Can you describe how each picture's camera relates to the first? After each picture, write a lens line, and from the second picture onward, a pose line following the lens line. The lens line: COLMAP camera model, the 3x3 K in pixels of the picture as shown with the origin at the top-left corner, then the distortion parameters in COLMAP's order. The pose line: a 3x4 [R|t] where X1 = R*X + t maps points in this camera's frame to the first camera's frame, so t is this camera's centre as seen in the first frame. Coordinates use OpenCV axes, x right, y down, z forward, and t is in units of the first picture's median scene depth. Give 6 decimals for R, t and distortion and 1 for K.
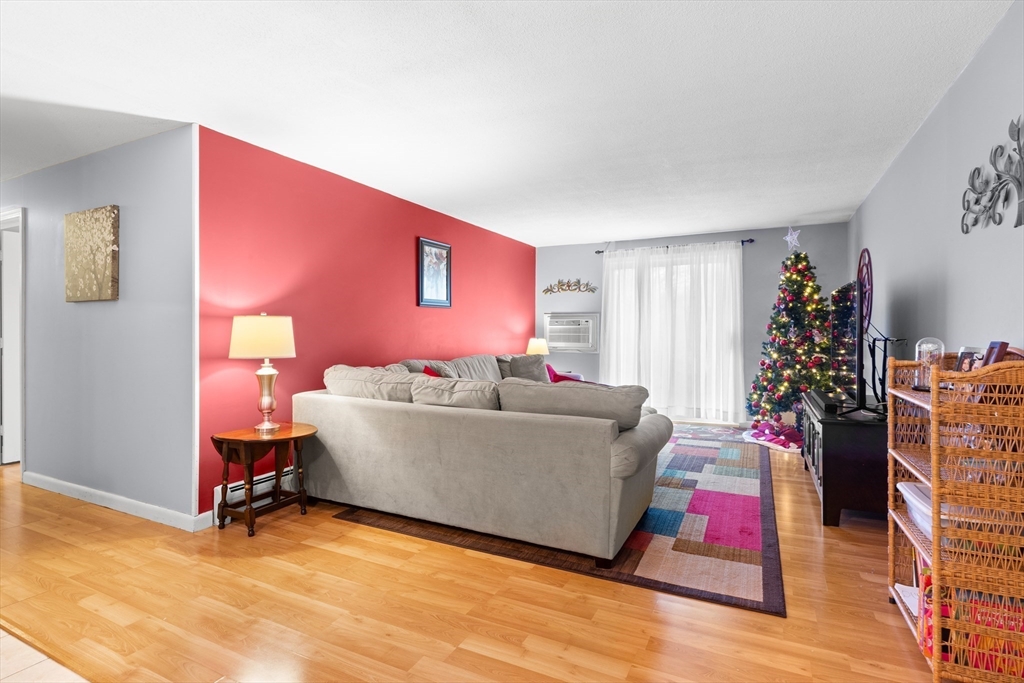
lens RADIAL K [[500.6, 0, 511.5], [0, 500.6, 336.9], [0, 0, 1]] dist [-0.003575, -0.000411]
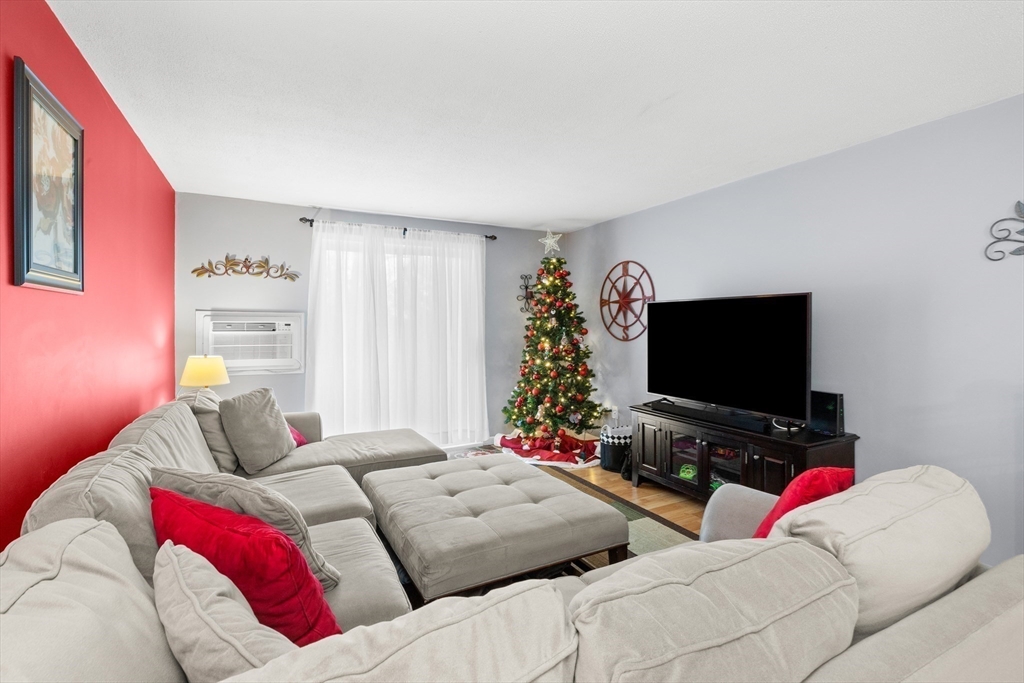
lens RADIAL K [[474.9, 0, 516.1], [0, 474.9, 327.4], [0, 0, 1]] dist [0.005268, 0.001048]
pose [[0.587749, -0.001130, 0.809043, -0.172450], [0.009274, 0.999943, -0.005340, -0.021789], [-0.808990, 0.010642, 0.587726, 0.410237]]
